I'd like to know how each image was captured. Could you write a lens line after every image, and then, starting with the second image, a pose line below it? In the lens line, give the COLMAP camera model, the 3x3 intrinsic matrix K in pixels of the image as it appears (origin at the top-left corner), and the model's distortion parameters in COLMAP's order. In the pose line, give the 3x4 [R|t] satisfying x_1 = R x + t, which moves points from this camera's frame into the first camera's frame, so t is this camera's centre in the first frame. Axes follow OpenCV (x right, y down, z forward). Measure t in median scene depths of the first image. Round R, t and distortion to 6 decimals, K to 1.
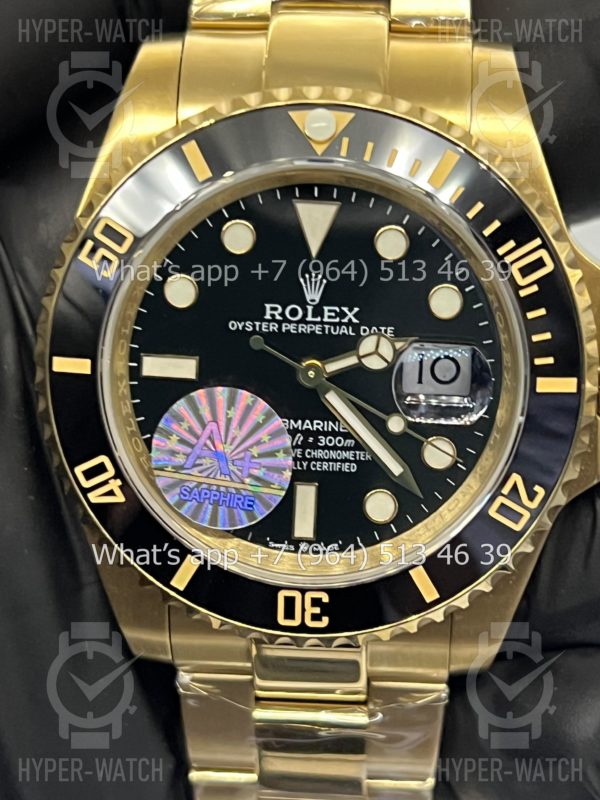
lens RADIAL K [[1799.2, 0, 300.0], [0, 1799.2, 400.0], [0, 0, 1]] dist [0.237456, -0.246098]
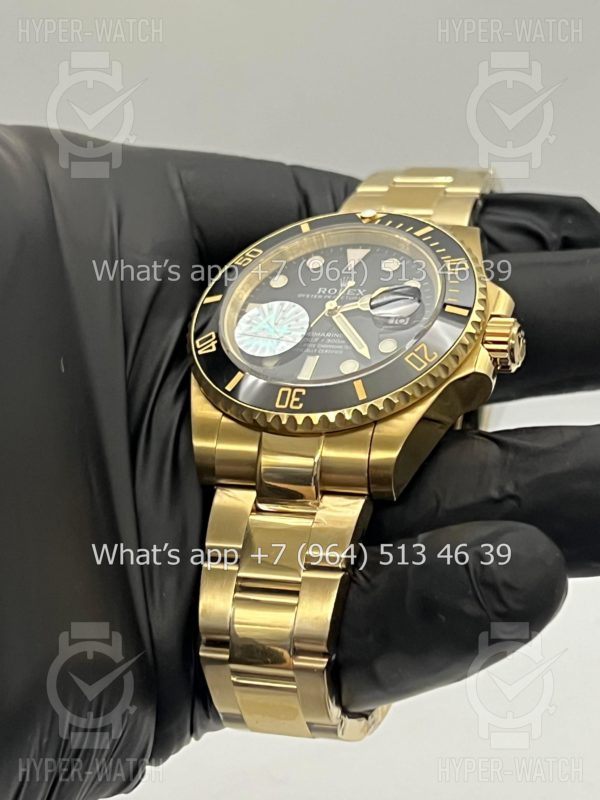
lens RADIAL K [[1787.9, 0, 300.0], [0, 1787.9, 400.0], [0, 0, 1]] dist [0.531883, 0.003856]
pose [[0.942447, 0.071256, -0.326674, 0.579114], [-0.296650, 0.628931, -0.718641, 1.365761], [0.154248, 0.774189, 0.613872, -0.057190]]
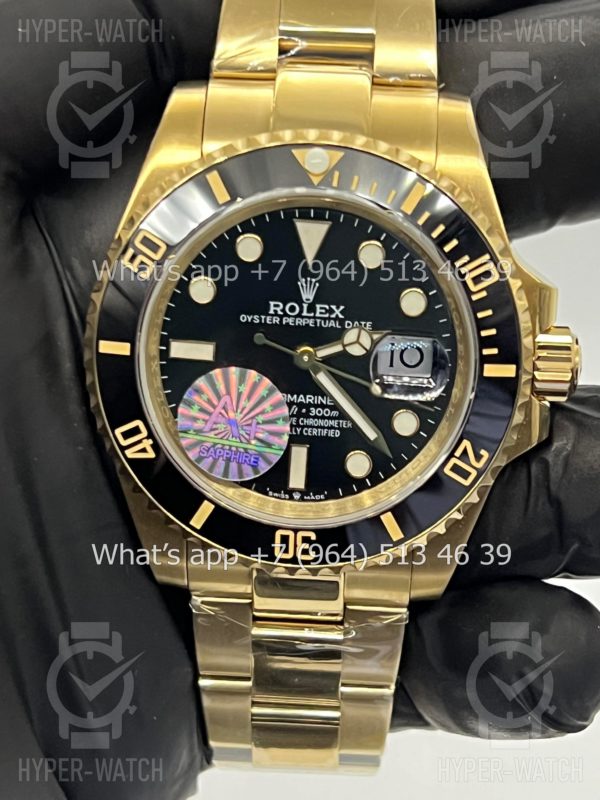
lens RADIAL K [[1799.2, 0, 300.0], [0, 1799.2, 400.0], [0, 0, 1]] dist [0.237456, -0.246098]
pose [[0.999527, 0.017288, 0.025429, -0.028918], [-0.017728, 0.999696, 0.017156, -0.006765], [-0.025124, -0.017599, 0.999529, -0.254406]]
